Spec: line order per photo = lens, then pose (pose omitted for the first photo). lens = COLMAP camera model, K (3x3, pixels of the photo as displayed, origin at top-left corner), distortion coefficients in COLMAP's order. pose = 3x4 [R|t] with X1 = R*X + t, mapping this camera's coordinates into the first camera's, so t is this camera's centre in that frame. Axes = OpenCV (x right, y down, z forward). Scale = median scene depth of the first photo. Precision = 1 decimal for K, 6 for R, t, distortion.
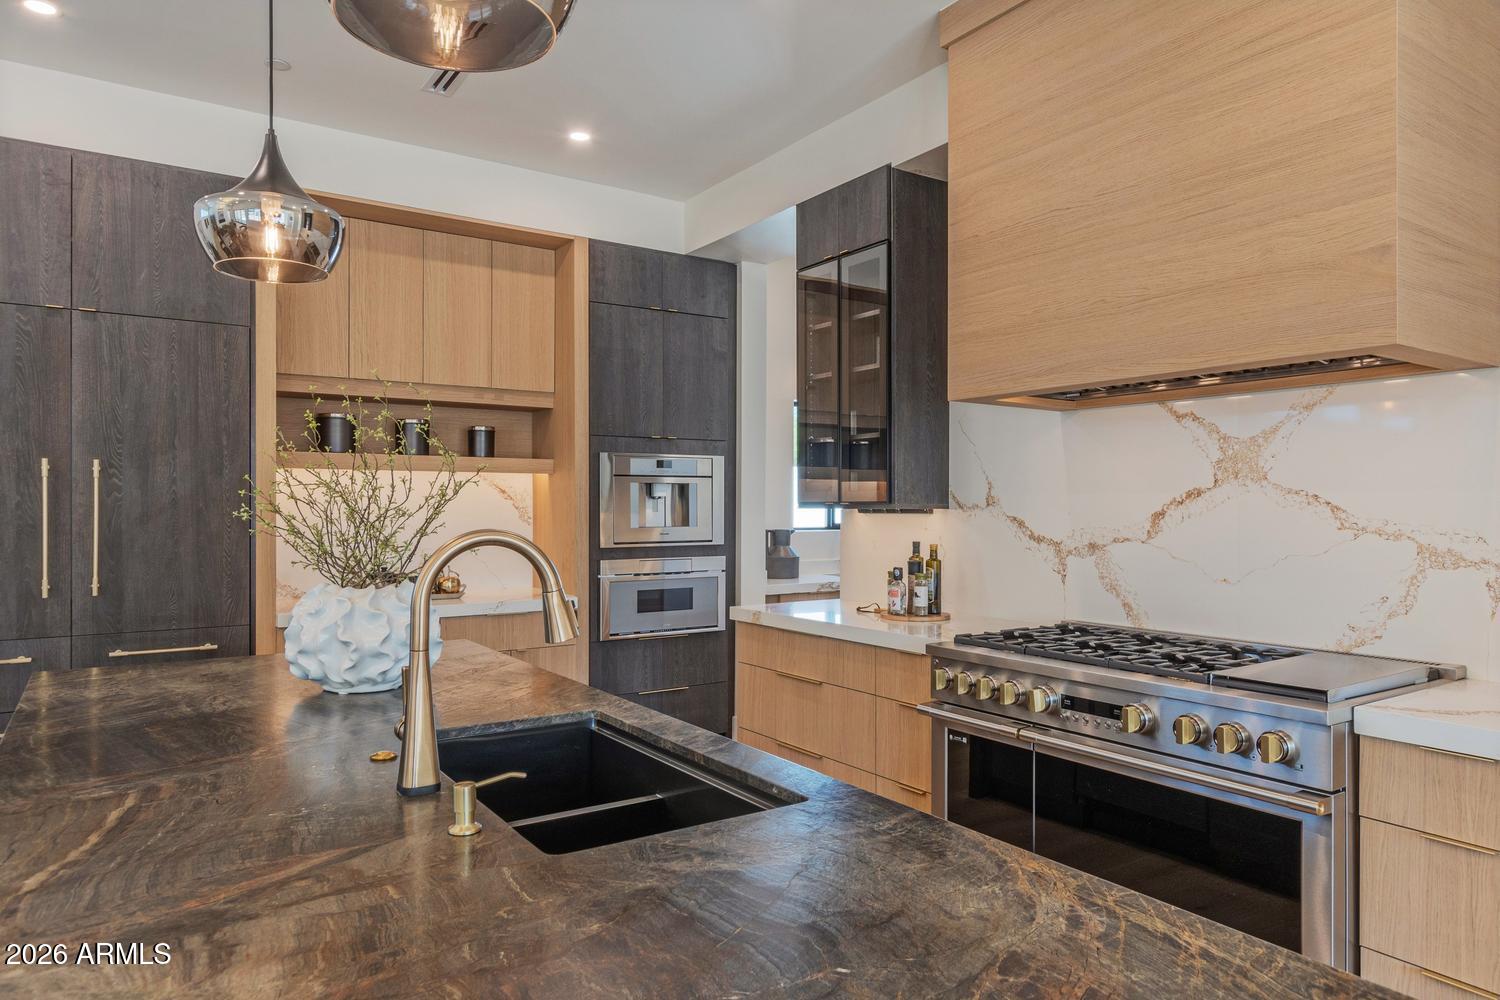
lens RADIAL K [[950.2, 0, 742.5], [0, 950.2, 502.4], [0, 0, 1]] dist [0.007708, 0.000984]
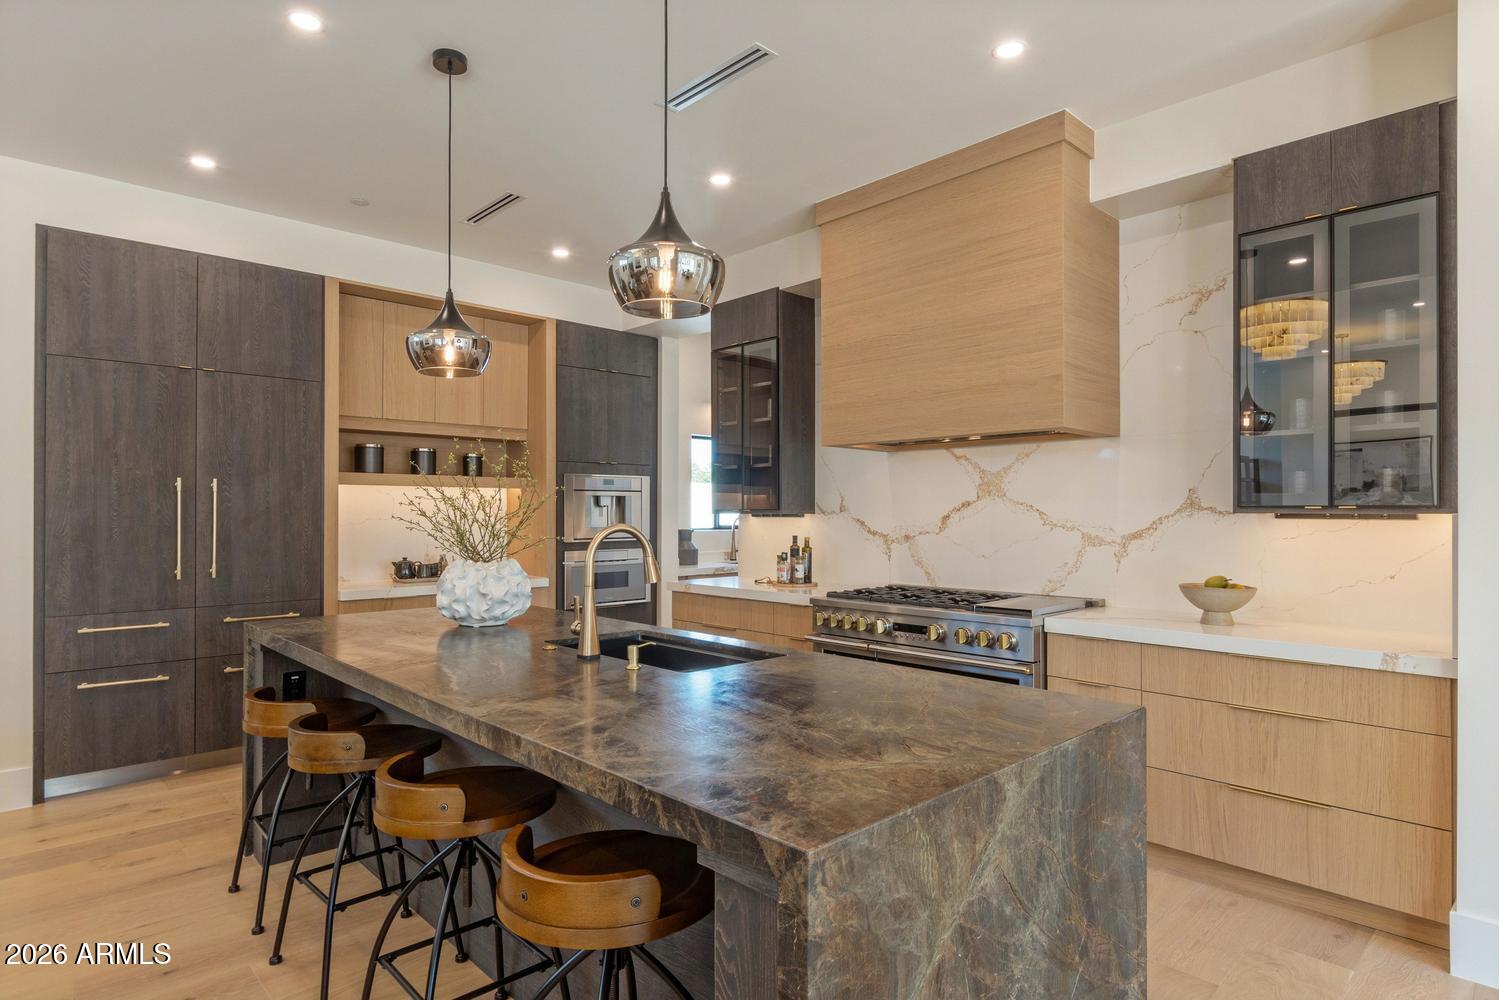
lens RADIAL K [[818.3, 0, 735.3], [0, 818.3, 501.9], [0, 0, 1]] dist [-0.001597, 0.001030]
pose [[0.986594, 0.001329, 0.163188, -0.127318], [0.000199, 0.999956, -0.009345, -0.000141], [-0.163194, 0.009252, 0.986551, -0.279953]]
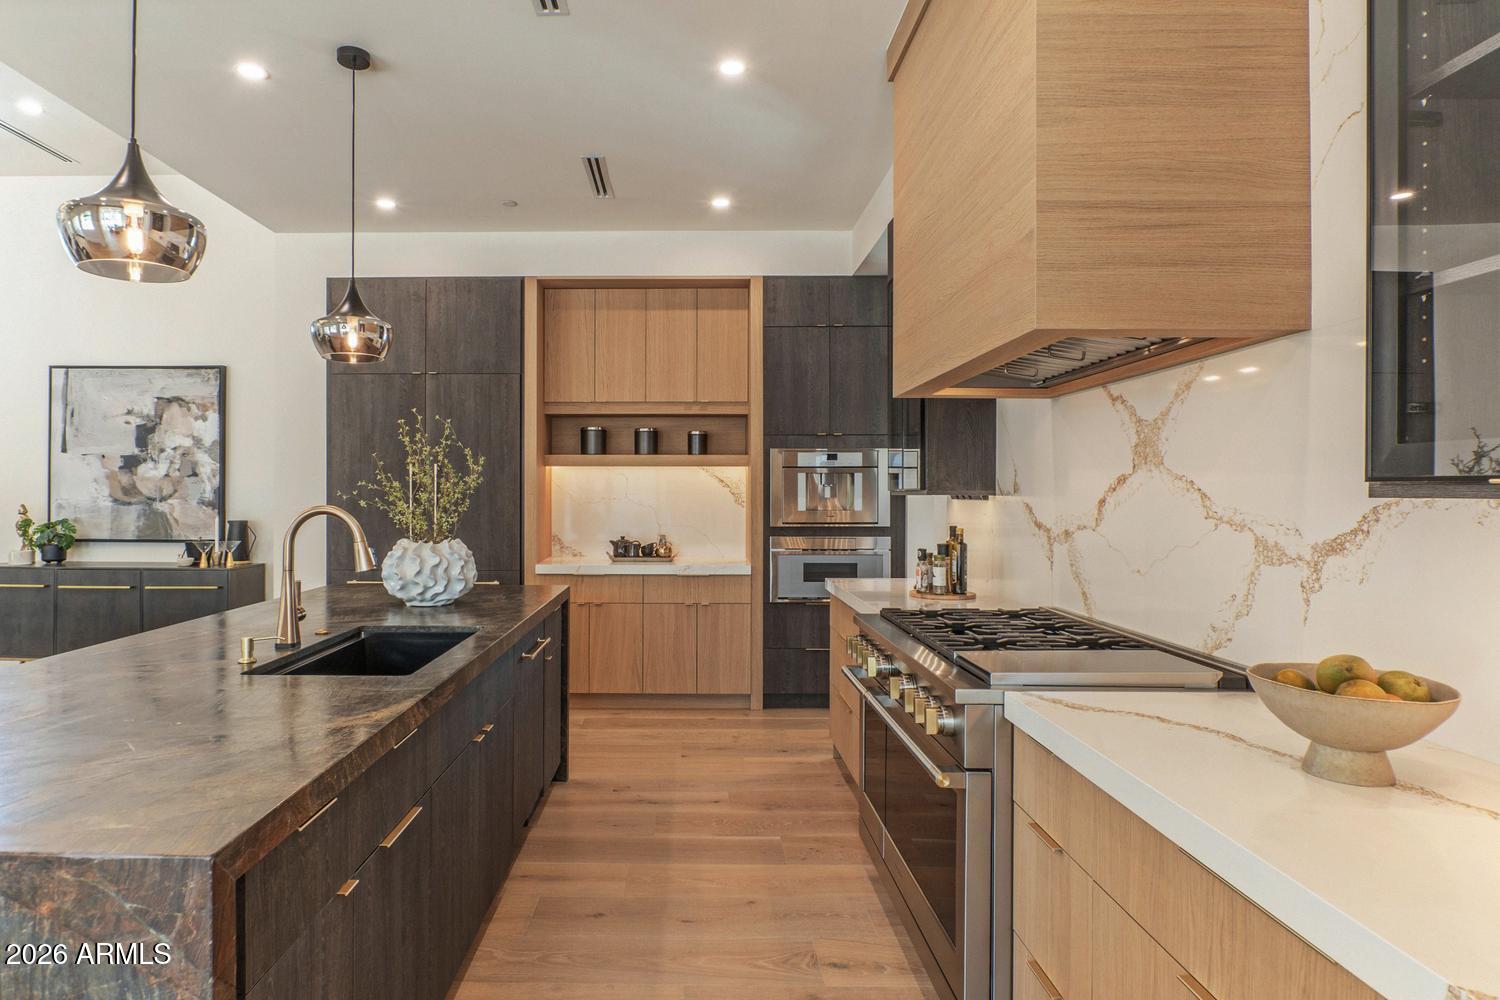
lens RADIAL K [[853.3, 0, 667.7], [0, 853.3, 486.3], [0, 0, 1]] dist [-0.000602, -0.000514]
pose [[0.816663, -0.003464, -0.577104, 0.486364], [0.001670, 0.999992, -0.003640, -0.000283], [0.577112, 0.002009, 0.816663, 0.029469]]
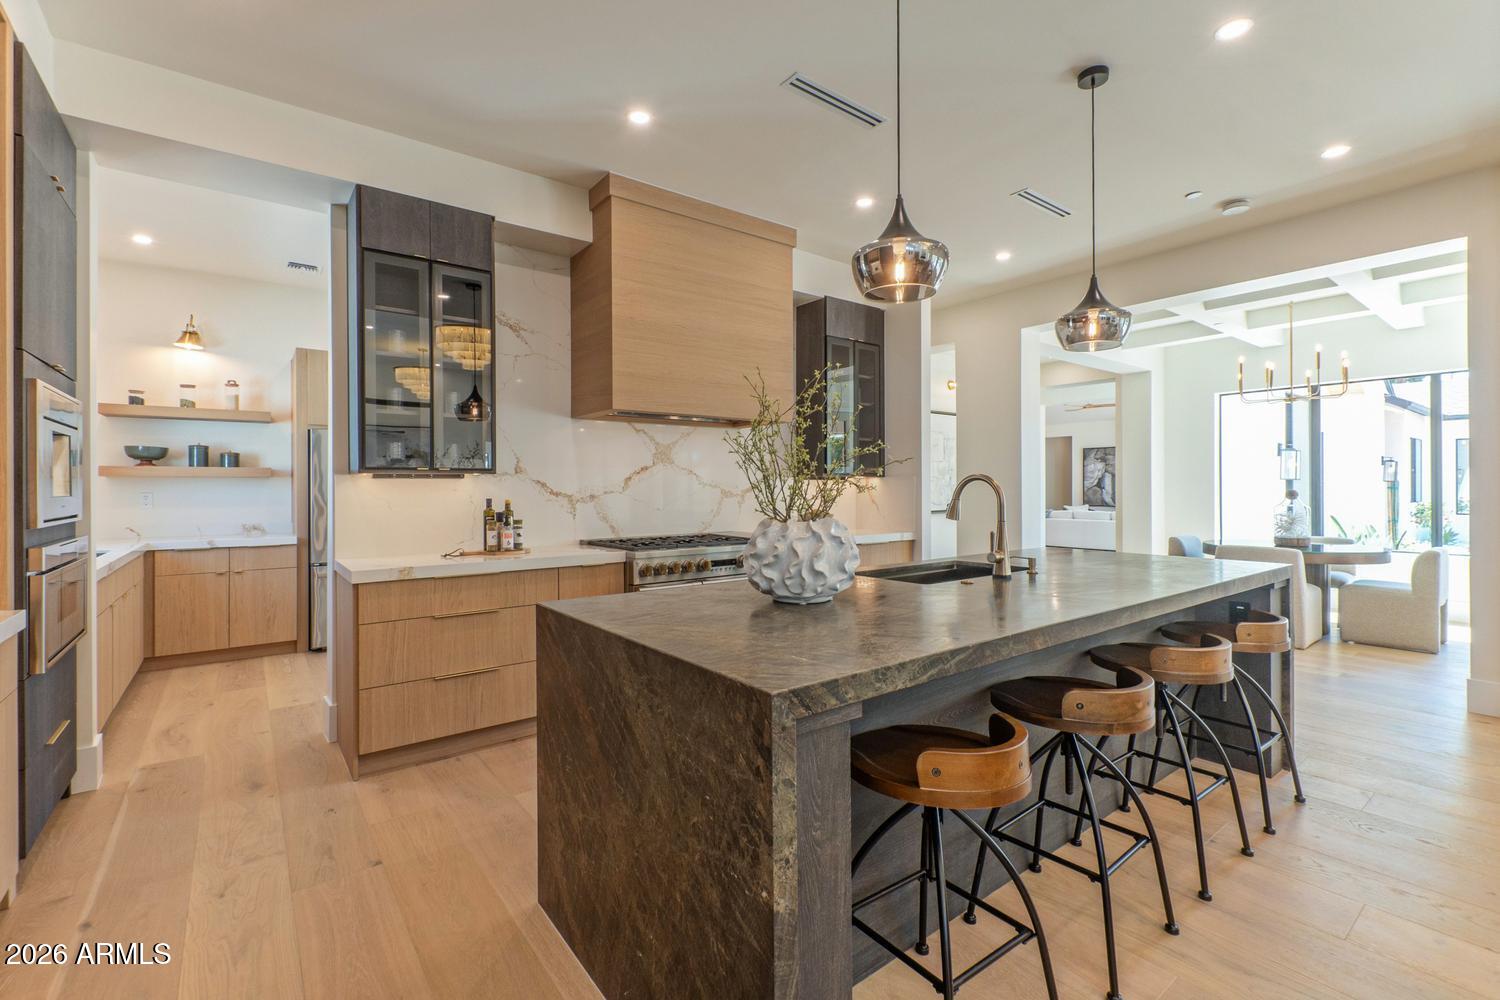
lens RADIAL K [[674.1, 0, 758.9], [0, 674.1, 485.8], [0, 0, 1]] dist [0.002250, 0.000098]
pose [[-0.087070, -0.006779, 0.996179, -0.828083], [-0.007227, 0.999955, 0.006173, 0.014340], [-0.996176, -0.006662, -0.087115, 0.716462]]
